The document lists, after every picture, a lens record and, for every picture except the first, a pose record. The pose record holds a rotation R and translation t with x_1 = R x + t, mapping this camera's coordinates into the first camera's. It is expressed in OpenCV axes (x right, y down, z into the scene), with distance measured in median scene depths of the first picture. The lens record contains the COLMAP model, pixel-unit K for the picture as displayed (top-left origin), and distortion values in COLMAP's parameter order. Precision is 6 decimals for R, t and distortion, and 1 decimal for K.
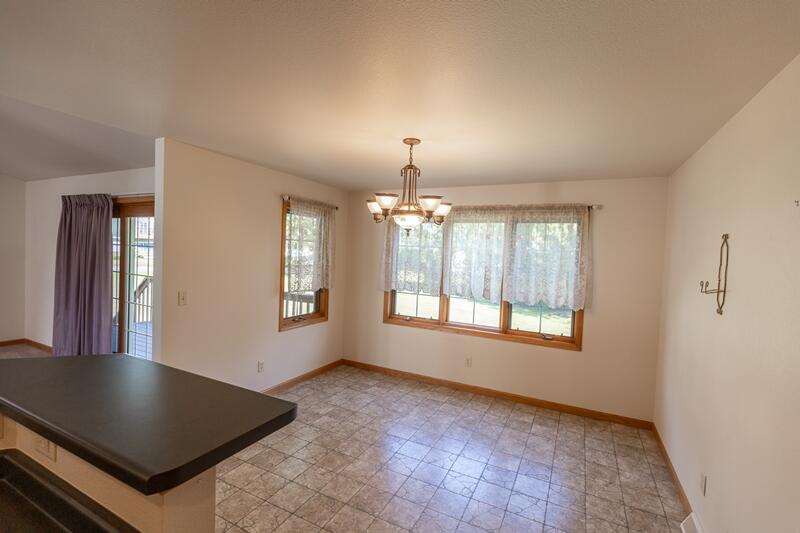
lens RADIAL K [[355.0, 0, 403.3], [0, 355.0, 264.5], [0, 0, 1]] dist [0.001448, 0.000785]
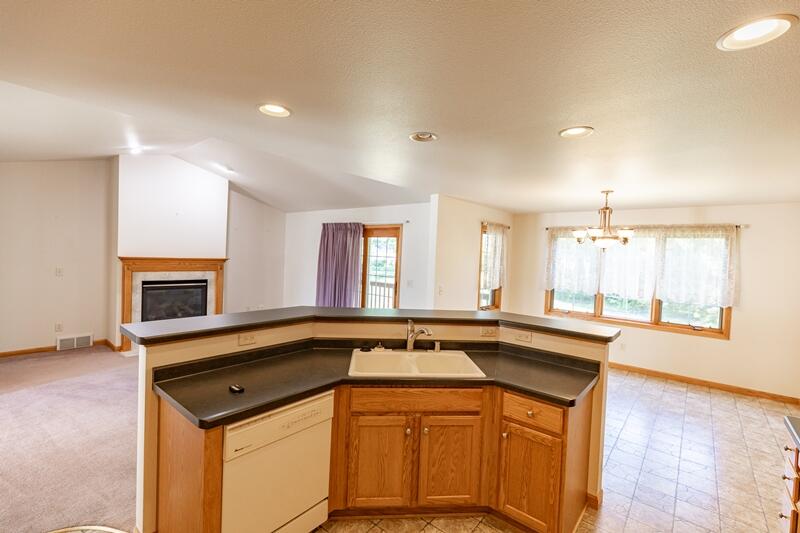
lens RADIAL K [[355.0, 0, 403.3], [0, 355.0, 264.5], [0, 0, 1]] dist [0.001448, 0.000785]
pose [[0.974723, 0.003885, -0.223384, -0.340861], [-0.006168, 0.999936, -0.009521, -0.005133], [0.223333, 0.010658, 0.974684, -0.484873]]
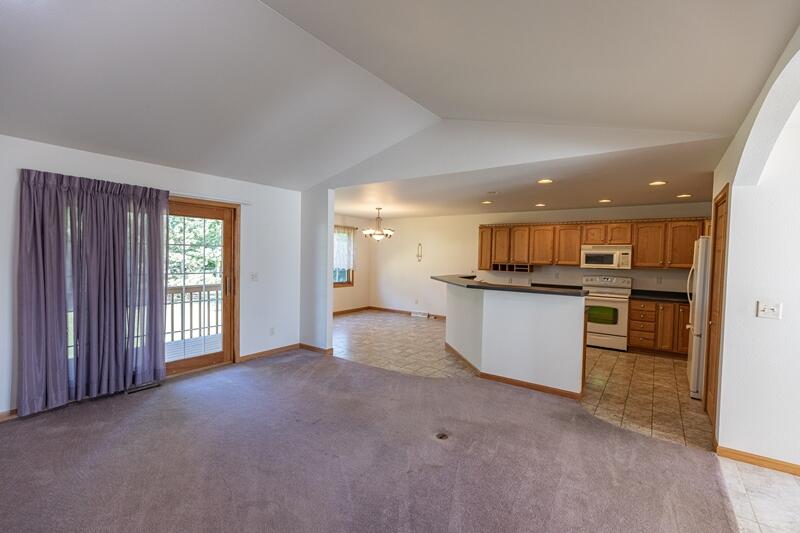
lens RADIAL K [[355.0, 0, 403.3], [0, 355.0, 264.5], [0, 0, 1]] dist [0.001448, 0.000785]
pose [[0.162391, -0.064898, 0.984590, -1.807290], [0.023146, 0.997811, 0.061952, -0.050836], [-0.986455, 0.012729, 0.163538, 0.245221]]
